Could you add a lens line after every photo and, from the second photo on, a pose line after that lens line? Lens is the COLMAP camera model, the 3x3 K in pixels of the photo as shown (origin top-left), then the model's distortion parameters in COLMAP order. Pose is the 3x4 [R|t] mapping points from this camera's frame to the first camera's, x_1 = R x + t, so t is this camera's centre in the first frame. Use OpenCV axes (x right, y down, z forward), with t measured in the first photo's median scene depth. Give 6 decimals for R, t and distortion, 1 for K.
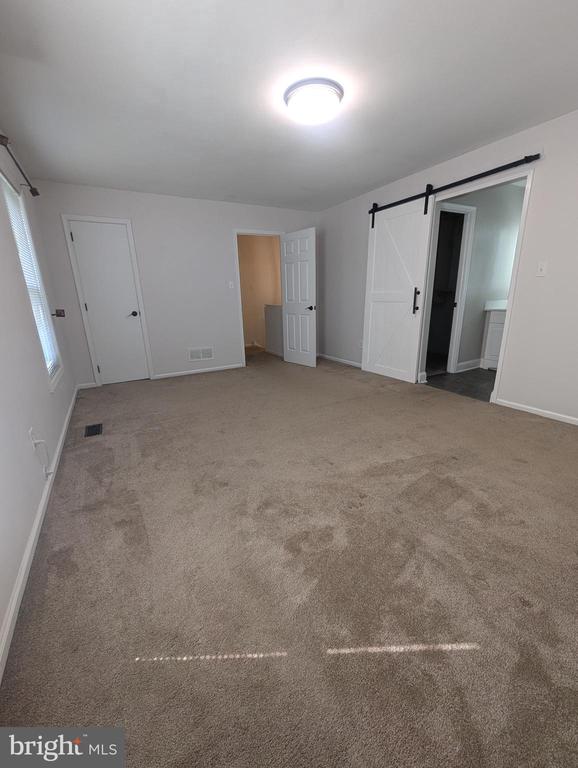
lens RADIAL K [[318.1, 0, 287.5], [0, 318.1, 388.8], [0, 0, 1]] dist [-0.000790, 0.000491]
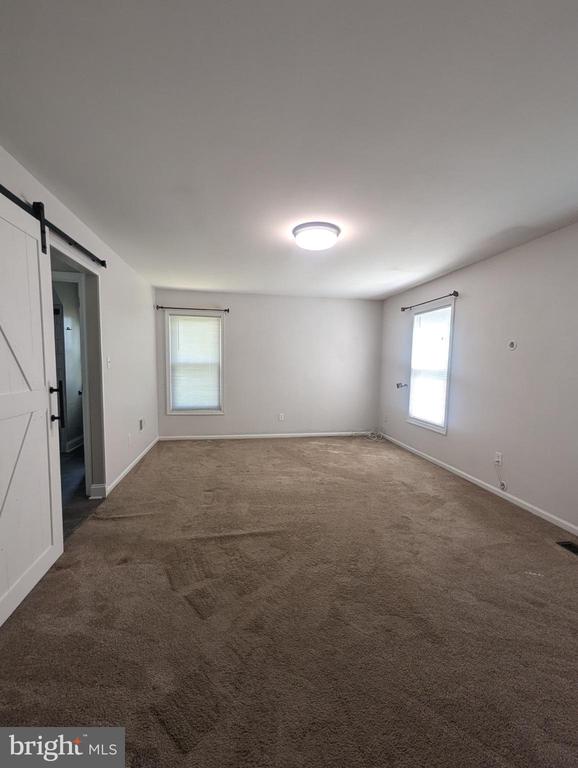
lens RADIAL K [[318.1, 0, 287.5], [0, 318.1, 388.8], [0, 0, 1]] dist [-0.000790, 0.000491]
pose [[-0.945139, -0.017445, 0.326203, -0.141516], [0.101712, 0.933221, 0.344607, -0.479469], [-0.310431, 0.358880, -0.880249, 1.439538]]
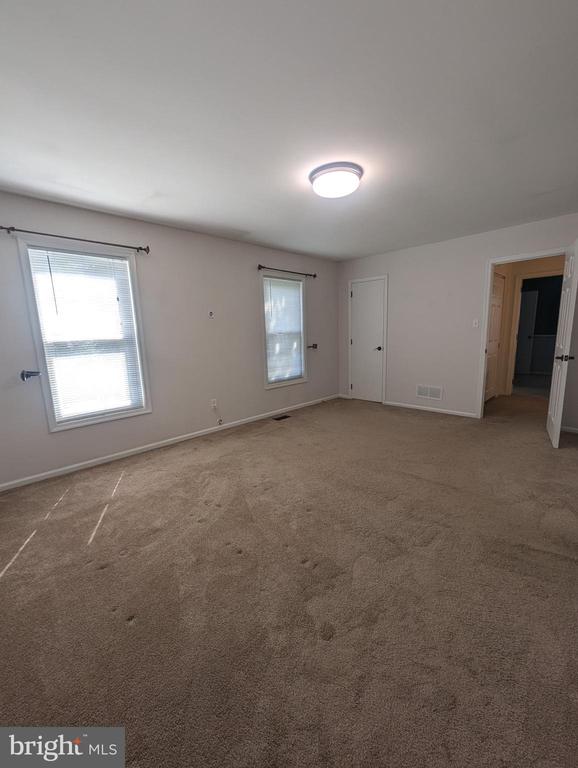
lens RADIAL K [[318.1, 0, 287.5], [0, 318.1, 388.8], [0, 0, 1]] dist [-0.000790, 0.000491]
pose [[0.277485, 0.188536, -0.942049, 0.746393], [-0.251986, 0.960509, 0.118007, -0.175262], [0.927095, 0.204638, 0.314035, 0.390612]]
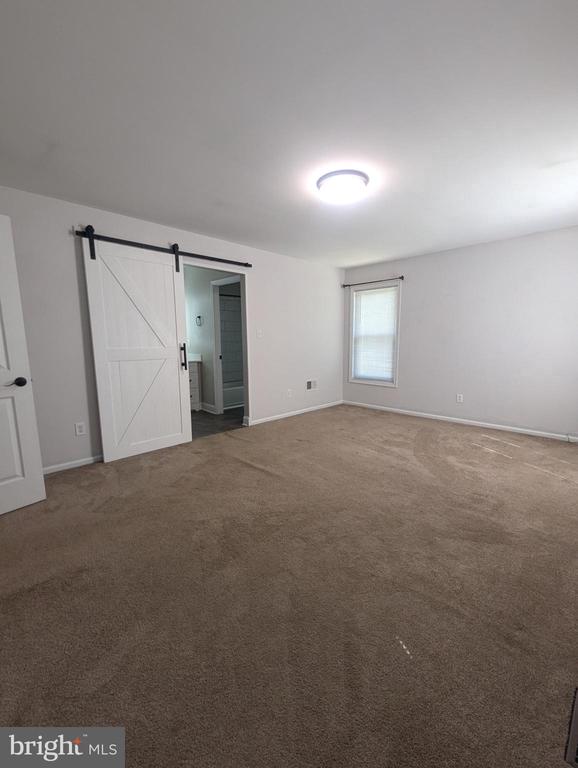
lens RADIAL K [[318.1, 0, 287.5], [0, 318.1, 388.8], [0, 0, 1]] dist [-0.000790, 0.000491]
pose [[-0.263463, -0.119330, 0.957260, -0.645936], [0.292300, 0.935794, 0.197103, -0.305164], [-0.919319, 0.331737, -0.211667, 1.018620]]
